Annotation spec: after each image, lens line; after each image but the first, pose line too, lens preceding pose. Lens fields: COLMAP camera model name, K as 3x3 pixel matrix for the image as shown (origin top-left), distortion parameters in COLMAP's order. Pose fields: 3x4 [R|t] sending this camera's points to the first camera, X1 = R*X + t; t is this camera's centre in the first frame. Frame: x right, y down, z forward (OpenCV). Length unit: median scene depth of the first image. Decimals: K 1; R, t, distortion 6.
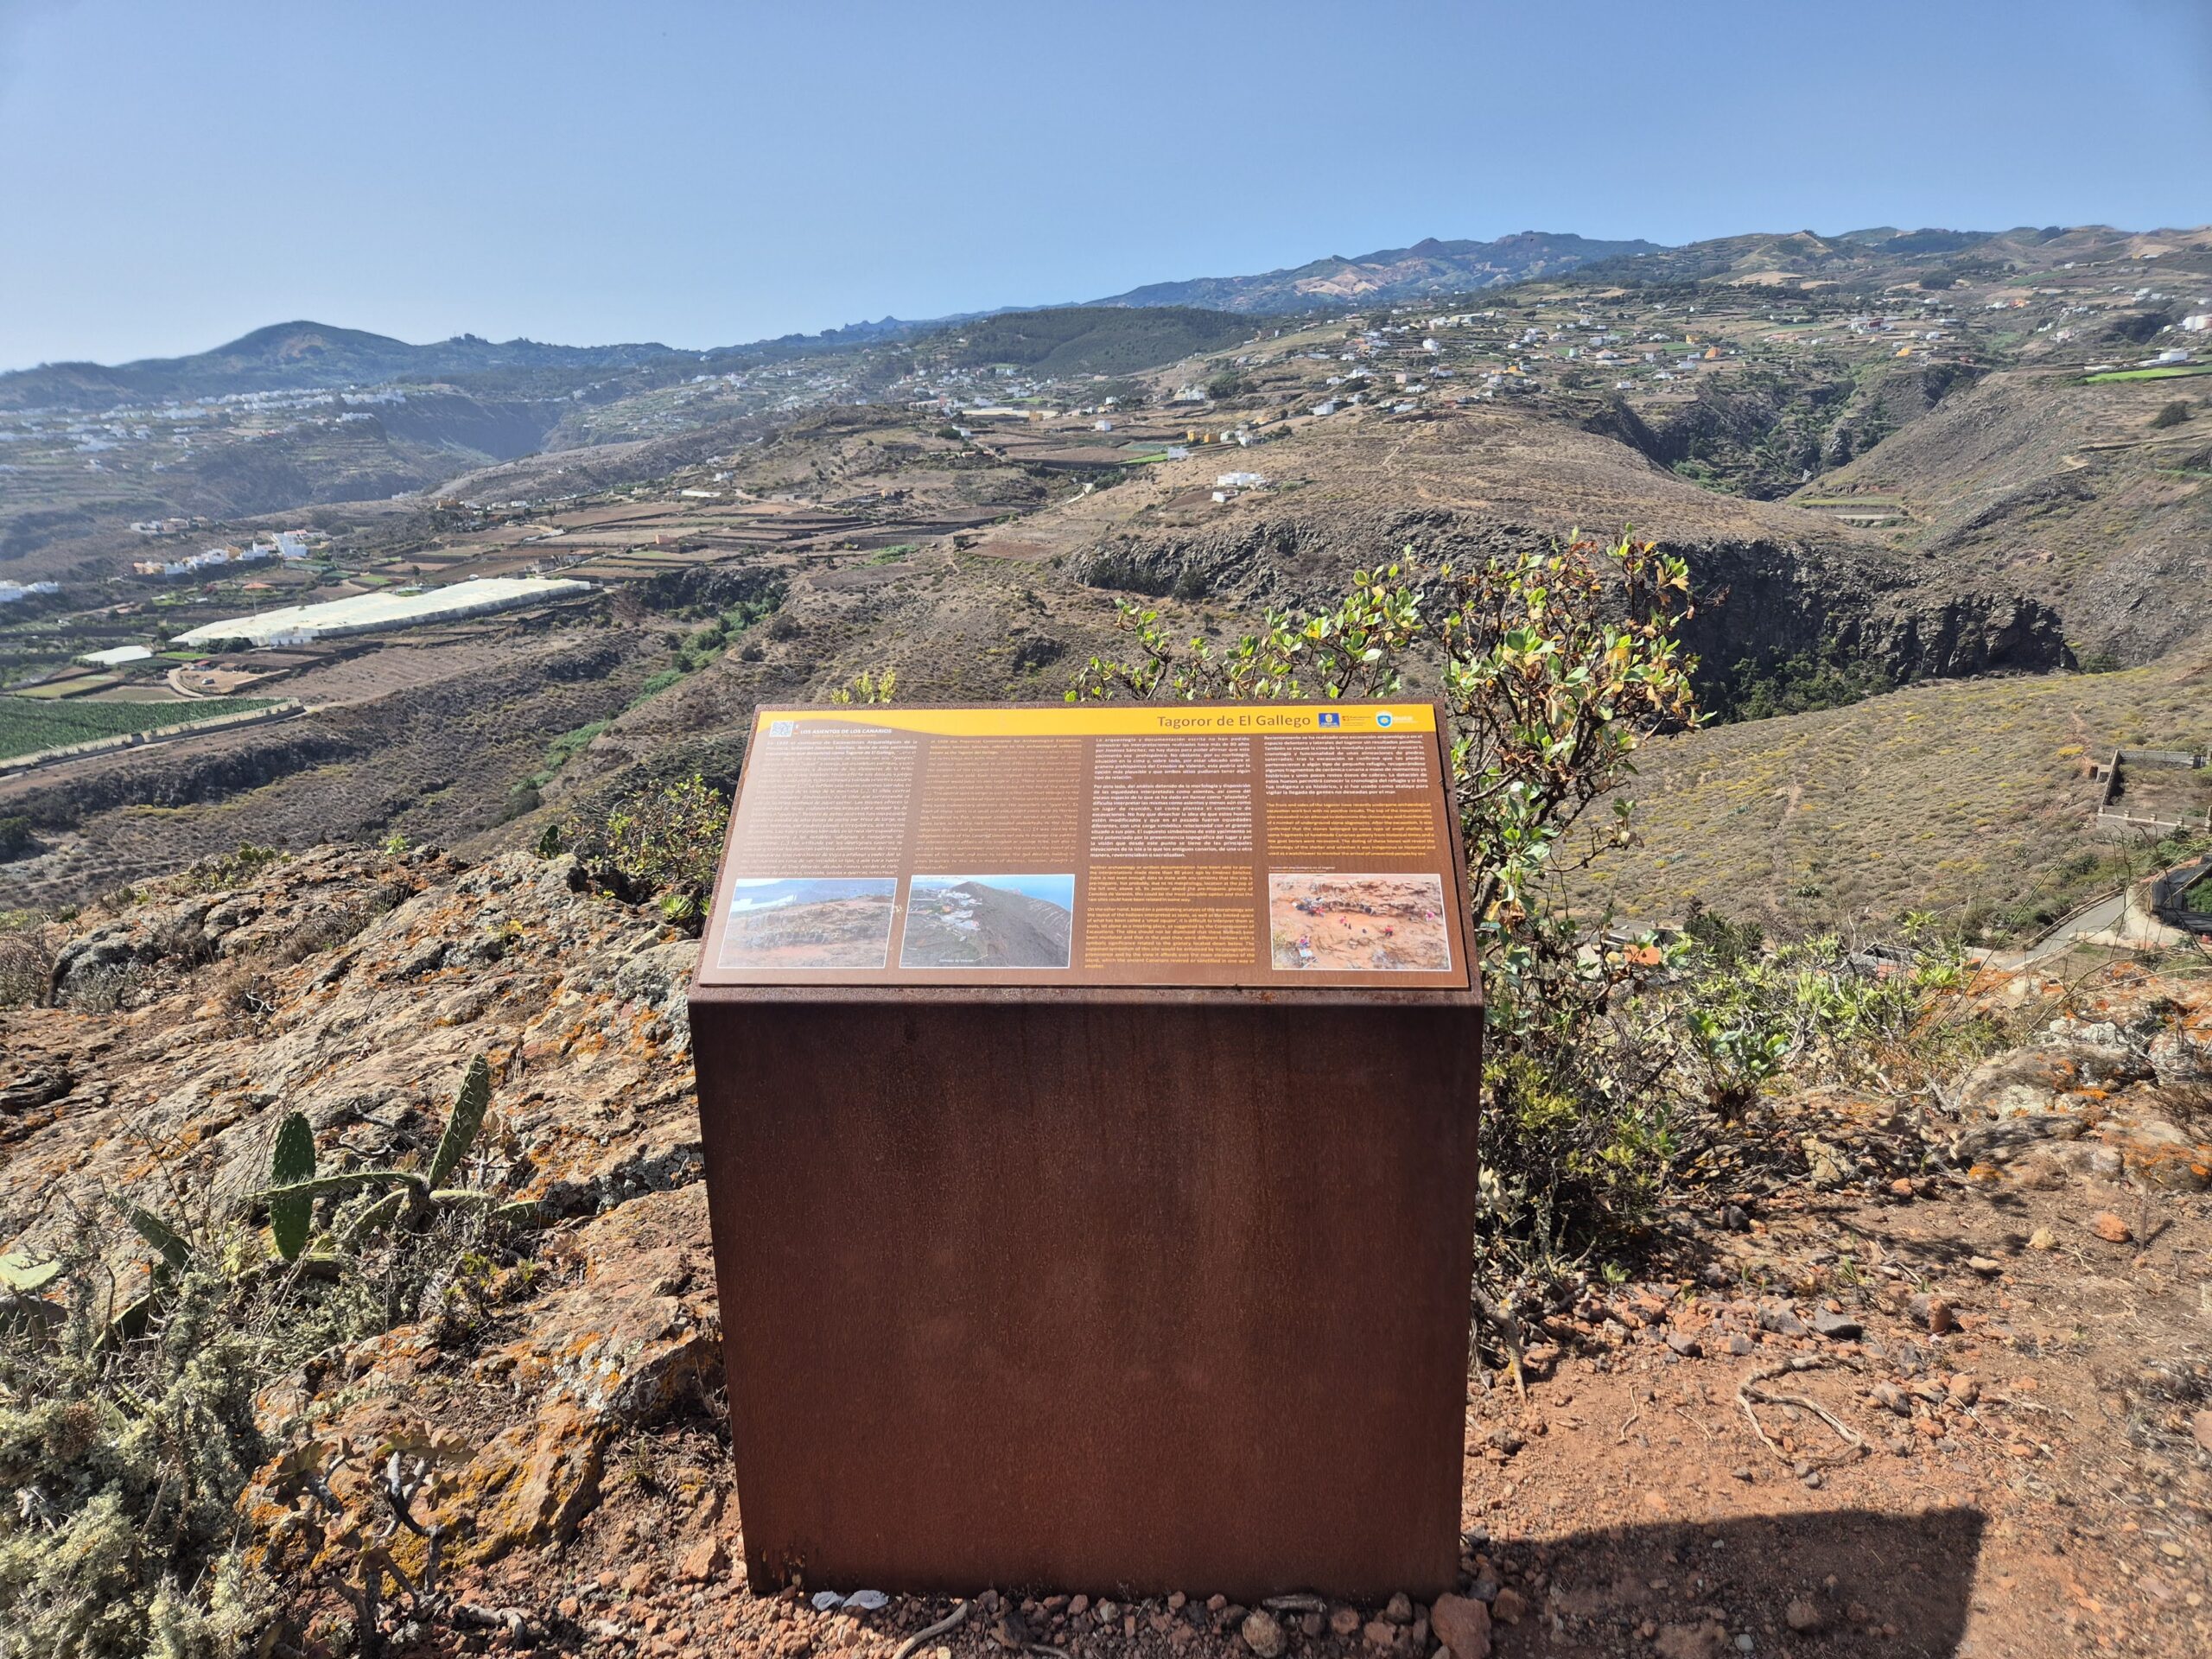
lens RADIAL K [[1476.9, 0, 1092.7], [0, 1476.9, 853.4], [0, 0, 1]] dist [0.075434, -0.060891]
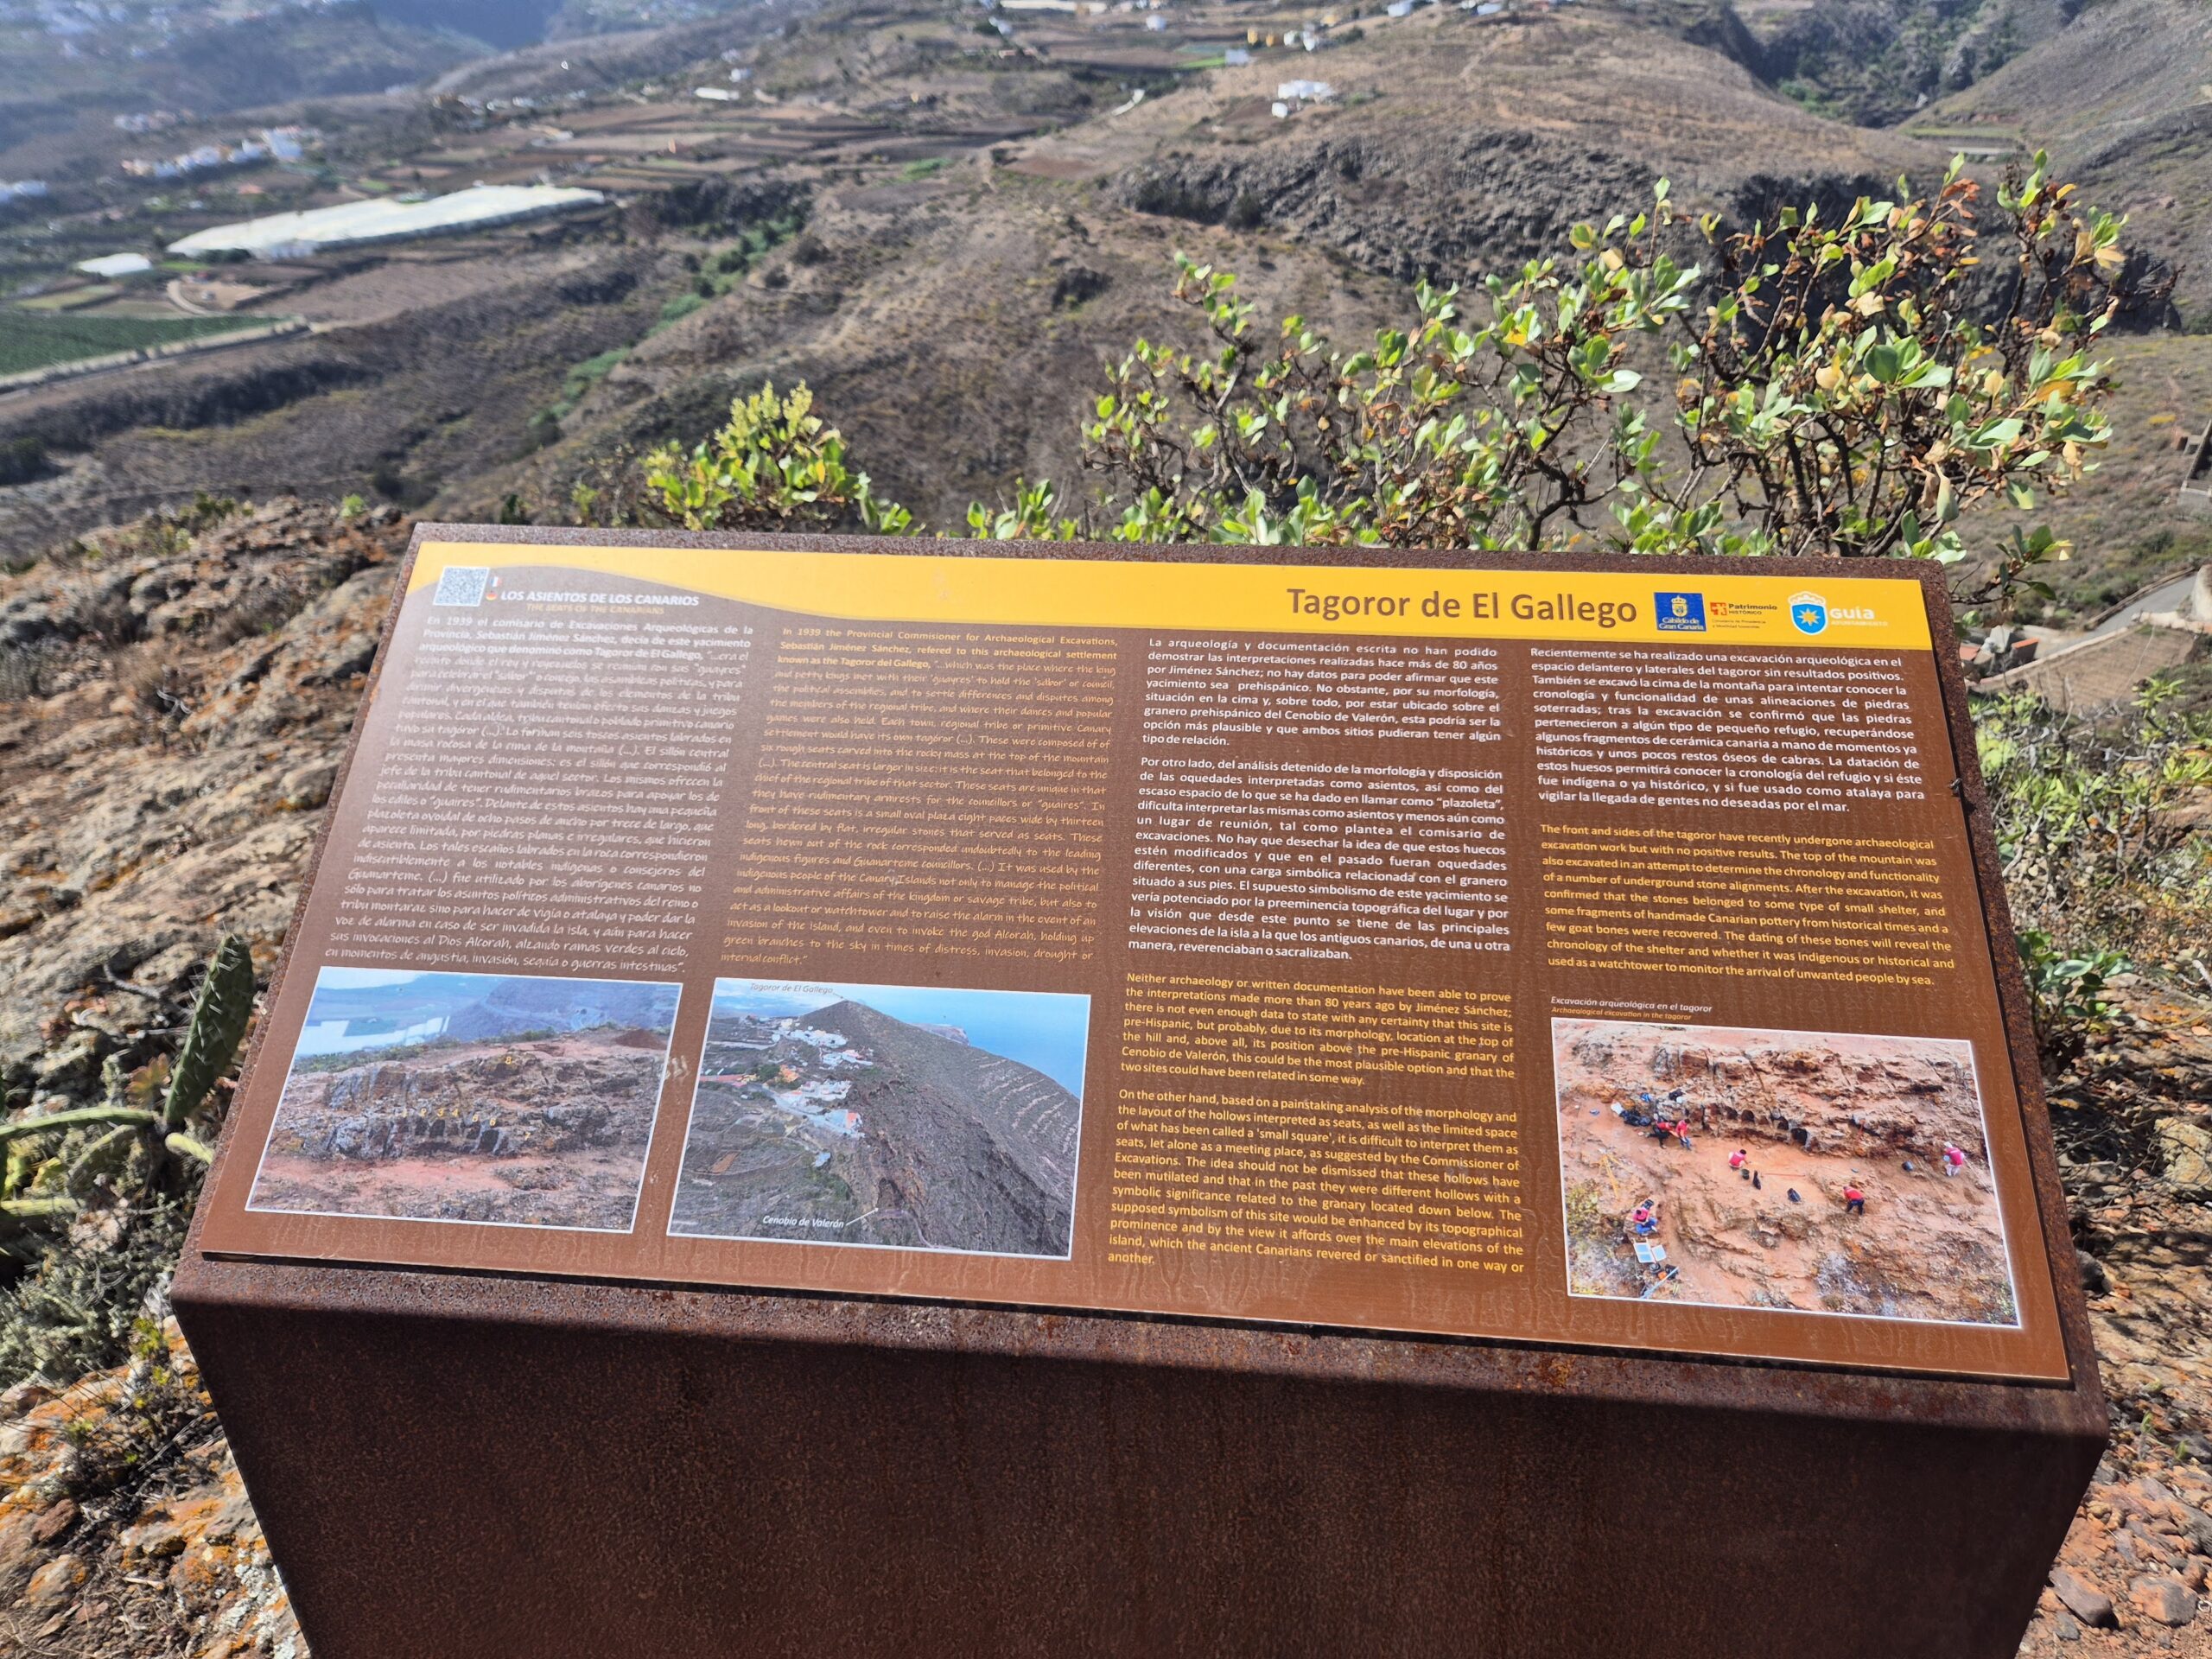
lens RADIAL K [[1494.3, 0, 1104.3], [0, 1494.3, 807.4], [0, 0, 1]] dist [0.051351, -0.044186]
pose [[0.999517, 0.028636, -0.012058, -0.000843], [-0.025685, 0.979873, 0.197965, -0.023073], [0.017484, -0.197559, 0.980135, 0.107921]]
